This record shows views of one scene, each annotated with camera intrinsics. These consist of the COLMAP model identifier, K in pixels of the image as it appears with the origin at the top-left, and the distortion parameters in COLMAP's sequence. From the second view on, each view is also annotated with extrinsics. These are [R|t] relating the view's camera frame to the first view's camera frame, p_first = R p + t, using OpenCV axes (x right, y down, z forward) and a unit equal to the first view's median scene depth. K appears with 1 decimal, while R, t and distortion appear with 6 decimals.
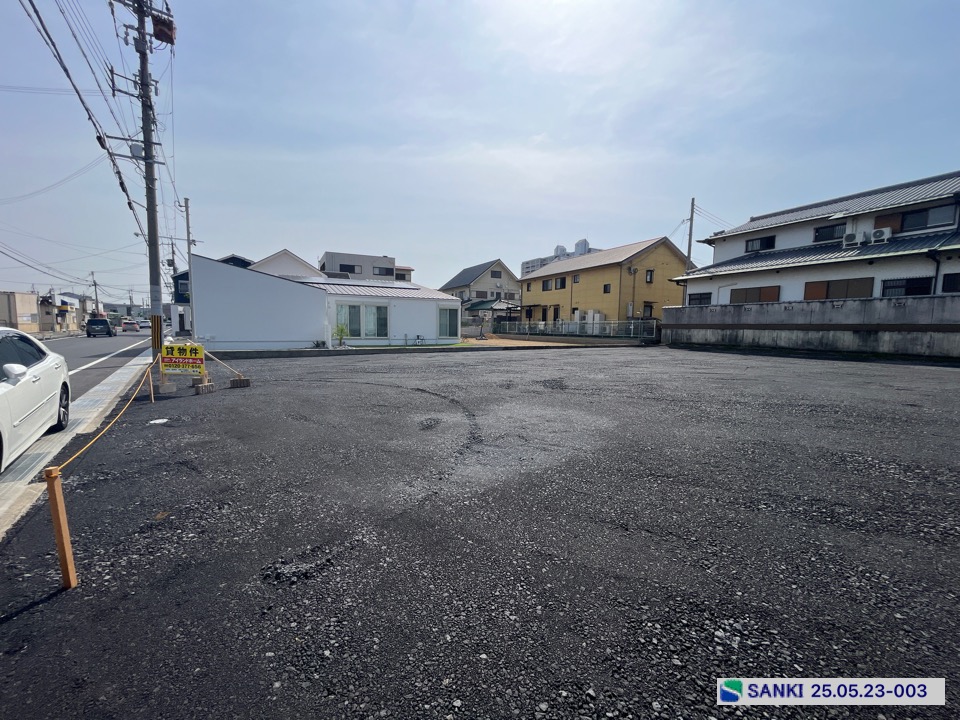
lens RADIAL K [[387.3, 0, 476.0], [0, 387.3, 362.7], [0, 0, 1]] dist [-0.003422, 0.000237]
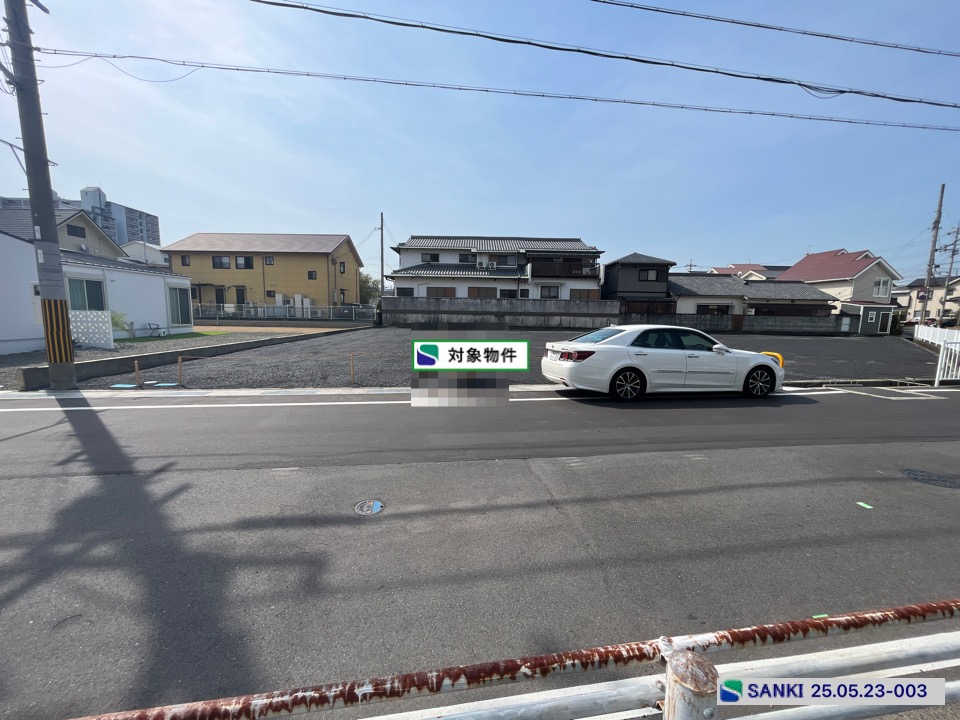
lens RADIAL K [[387.3, 0, 475.9], [0, 387.3, 362.8], [0, 0, 1]] dist [-0.003422, 0.000237]
pose [[0.460926, -0.115790, 0.879852, -0.572758], [0.070267, 0.993100, 0.093883, -0.024859], [-0.884652, 0.018552, 0.465882, 0.133779]]
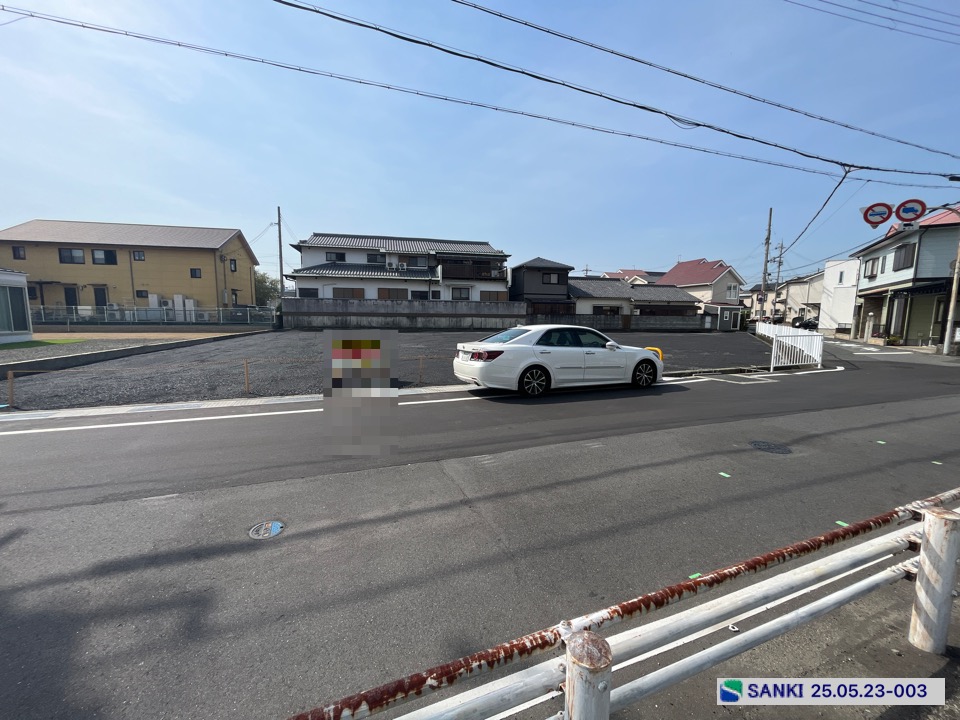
lens RADIAL K [[387.3, 0, 475.9], [0, 387.3, 362.7], [0, 0, 1]] dist [-0.003422, 0.000237]
pose [[0.253429, -0.124408, 0.959321, -0.571037], [0.082010, 0.990889, 0.106836, -0.024660], [-0.963871, 0.051598, 0.261323, 0.132426]]
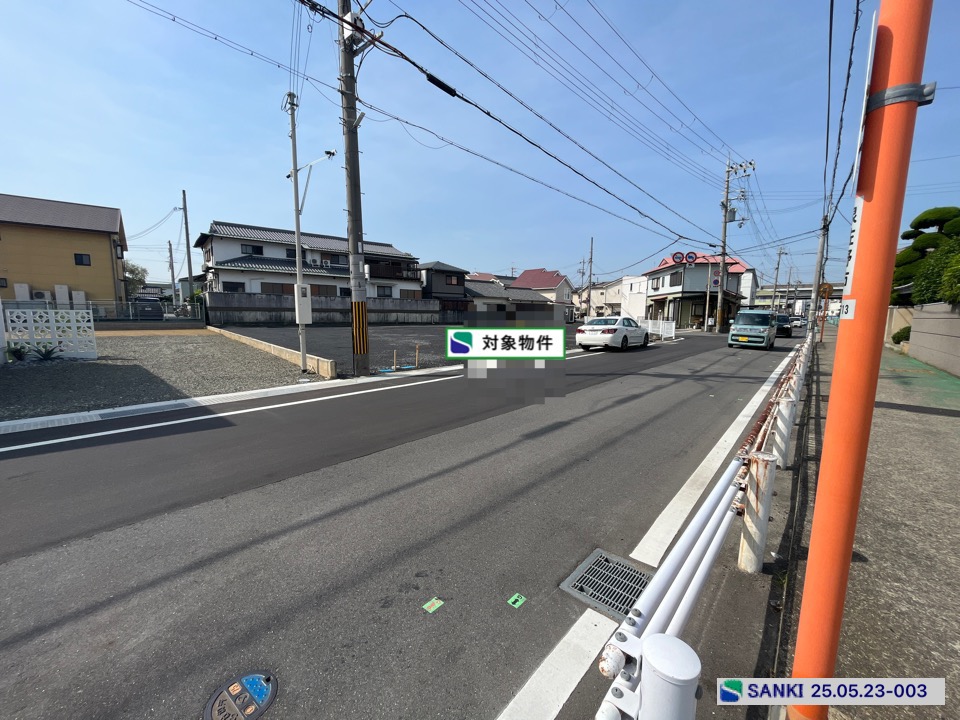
lens RADIAL K [[387.3, 0, 476.3], [0, 387.3, 362.6], [0, 0, 1]] dist [-0.003422, 0.000237]
pose [[-0.209489, -0.136253, 0.968271, -0.834492], [0.076926, 0.984878, 0.155233, -0.059373], [-0.974780, 0.107005, -0.195840, 0.524493]]
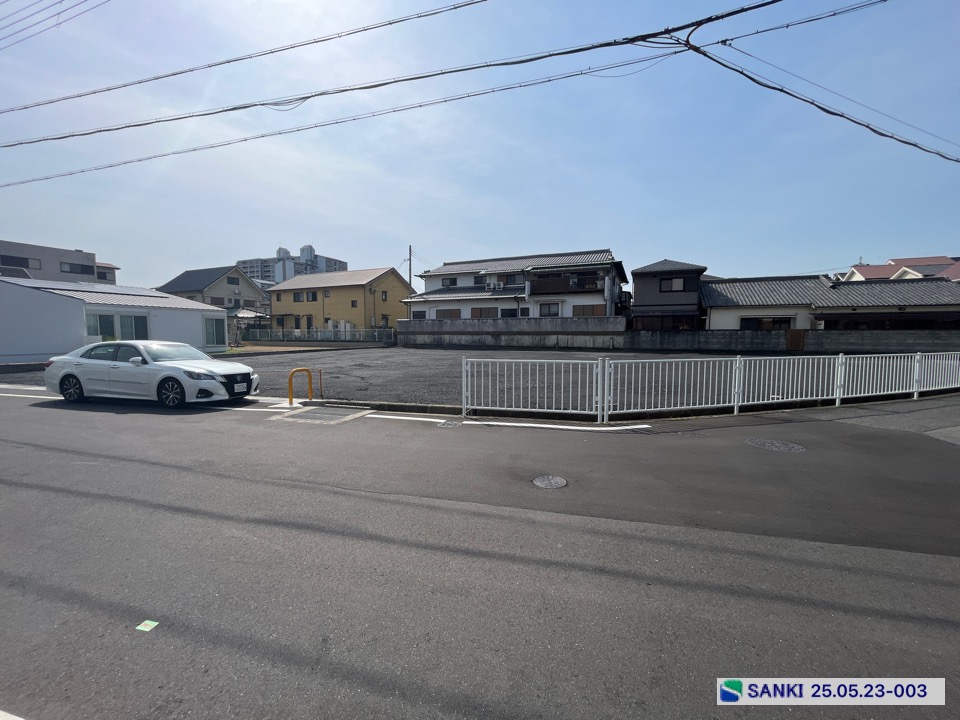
lens RADIAL K [[387.3, 0, 476.3], [0, 387.3, 362.5], [0, 0, 1]] dist [-0.003422, 0.000237]
pose [[0.779132, -0.057711, 0.624197, -0.210369], [0.066188, 0.997761, 0.009632, 0.022019], [-0.623356, 0.033809, 0.781207, -0.326934]]
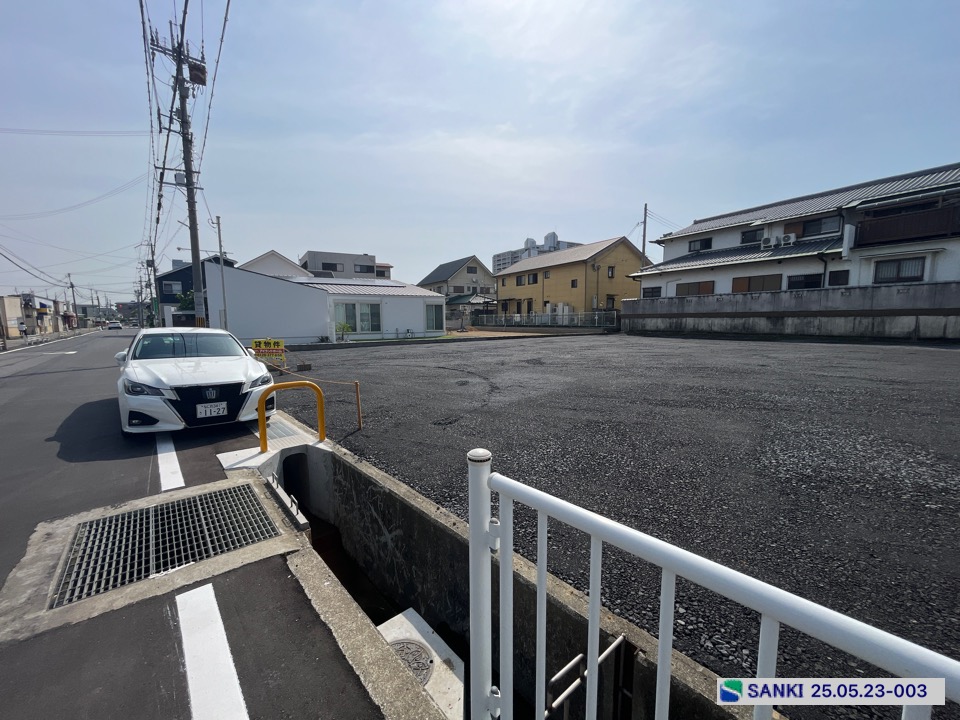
lens RADIAL K [[387.3, 0, 476.0], [0, 387.3, 362.9], [0, 0, 1]] dist [-0.003422, 0.000237]
pose [[0.997227, -0.029902, 0.068147, -0.037830], [0.028589, 0.999388, 0.020153, 0.009567], [-0.068708, -0.018148, 0.997472, -0.134885]]
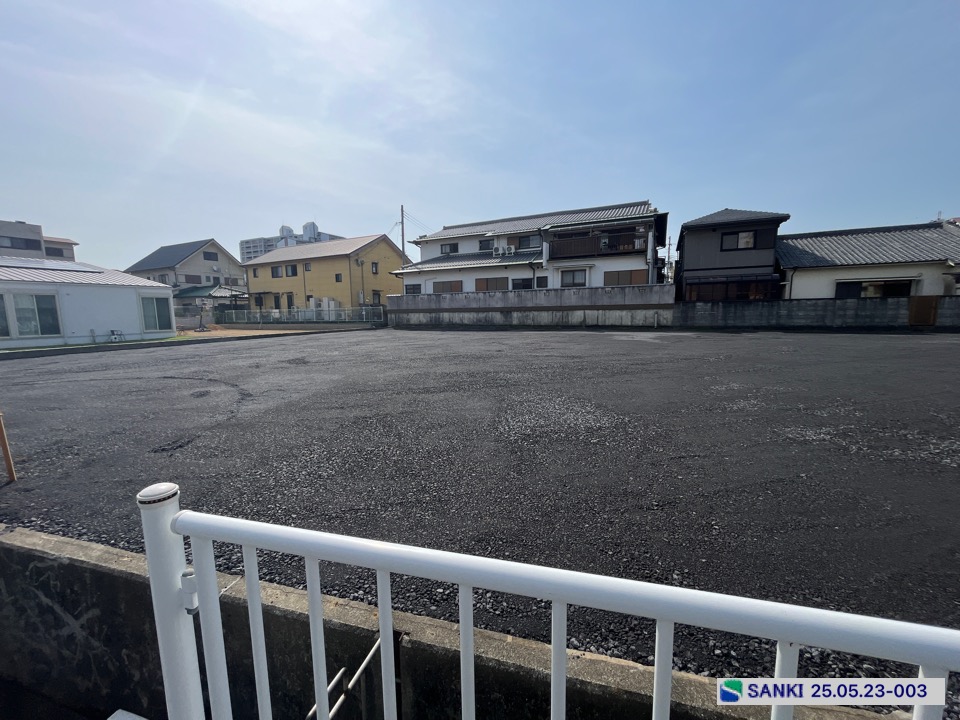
lens RADIAL K [[387.3, 0, 476.2], [0, 387.3, 362.5], [0, 0, 1]] dist [-0.003422, 0.000237]
pose [[0.797196, -0.103379, 0.594804, -0.031858], [0.081764, 0.994640, 0.063287, 0.010092], [-0.598158, -0.001819, 0.801376, -0.133654]]
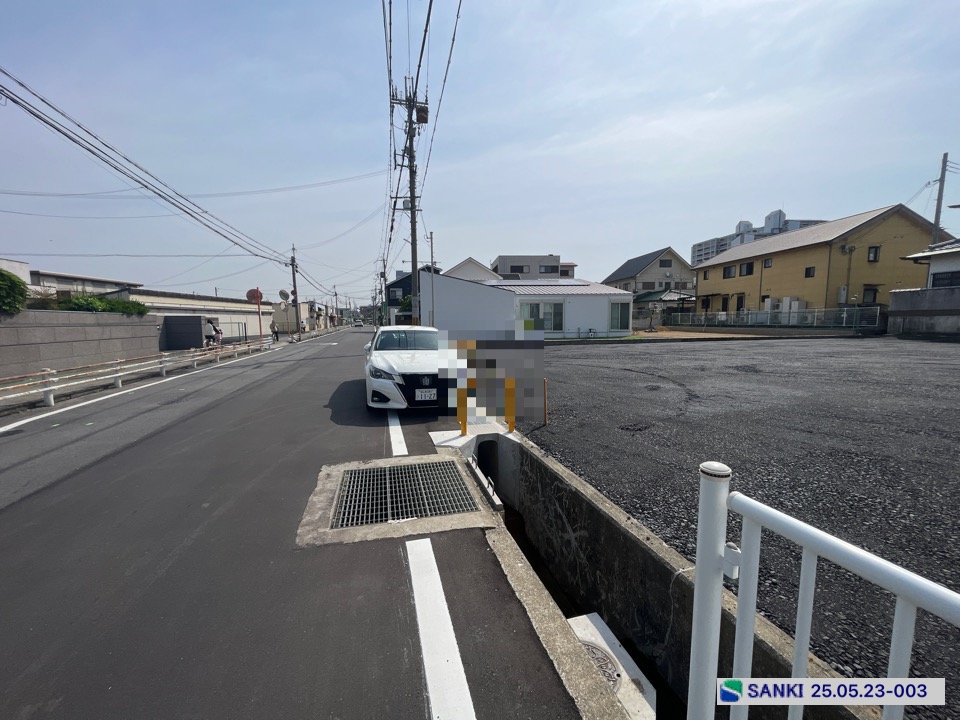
lens RADIAL K [[387.3, 0, 475.8], [0, 387.3, 362.9], [0, 0, 1]] dist [-0.003422, 0.000237]
pose [[0.926518, 0.017393, -0.375849, -0.042570], [-0.011315, 0.999767, 0.018375, 0.009646], [0.376082, -0.012772, 0.926499, -0.136767]]
